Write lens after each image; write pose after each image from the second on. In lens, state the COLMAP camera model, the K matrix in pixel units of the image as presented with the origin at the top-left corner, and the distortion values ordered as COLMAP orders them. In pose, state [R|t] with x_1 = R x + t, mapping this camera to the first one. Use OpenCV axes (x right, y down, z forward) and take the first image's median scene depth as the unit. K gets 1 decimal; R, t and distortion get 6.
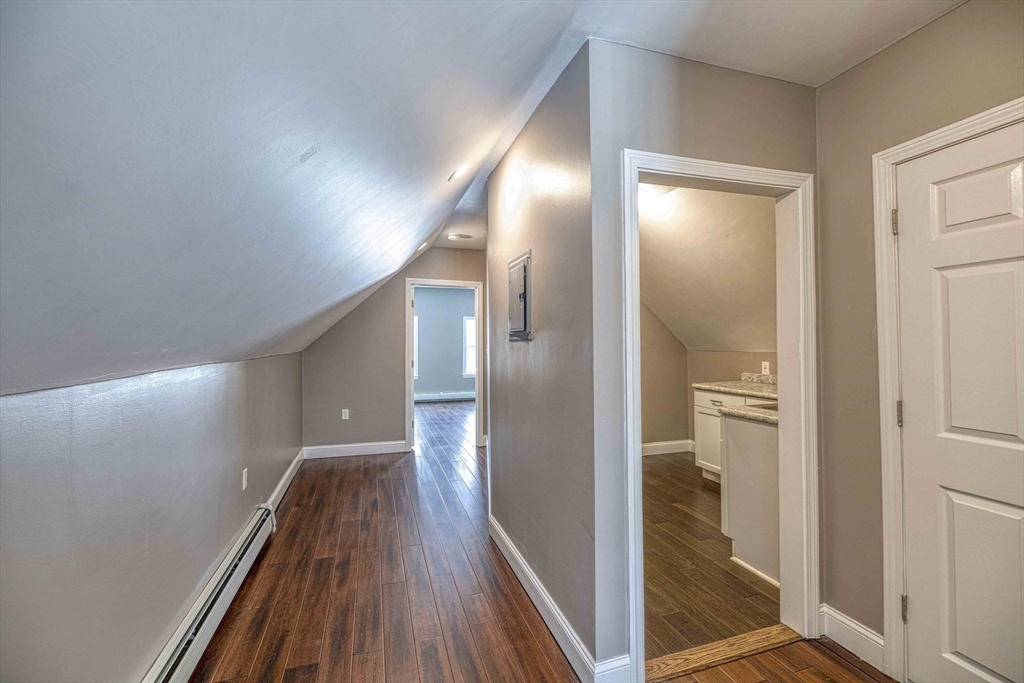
lens RADIAL K [[434.6, 0, 508.2], [0, 434.6, 333.7], [0, 0, 1]] dist [0.000591, -0.001879]
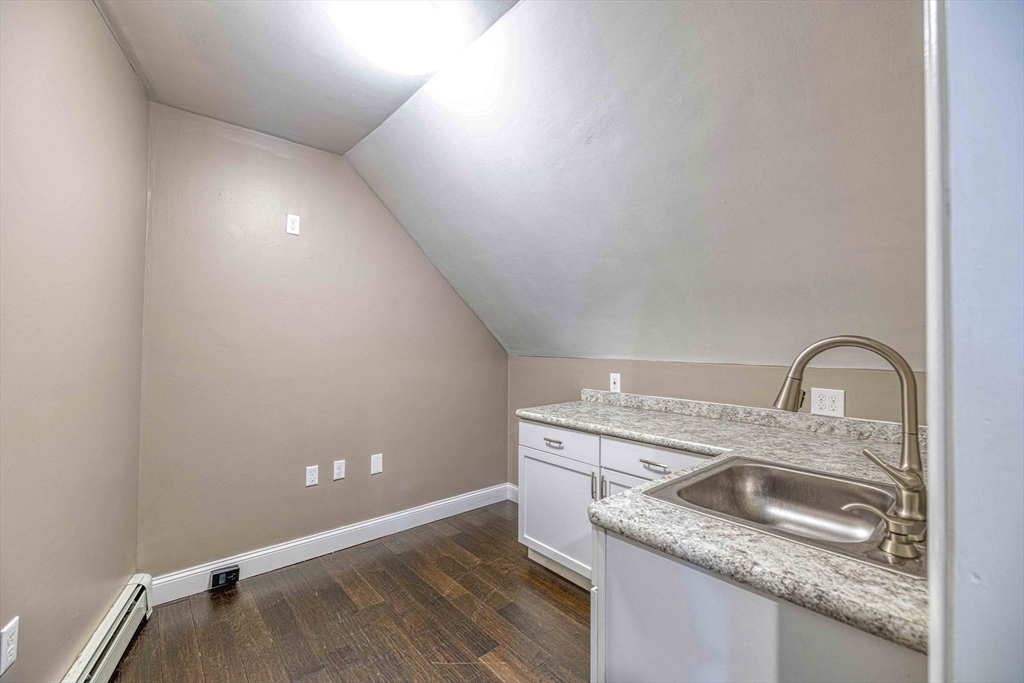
lens RADIAL K [[434.6, 0, 512.2], [0, 434.6, 339.0], [0, 0, 1]] dist [0.000591, -0.001879]
pose [[0.917616, 0.021191, 0.396902, 0.171168], [-0.022654, 0.999743, -0.001002, 0.014787], [-0.396821, -0.008072, 0.917860, 0.437654]]
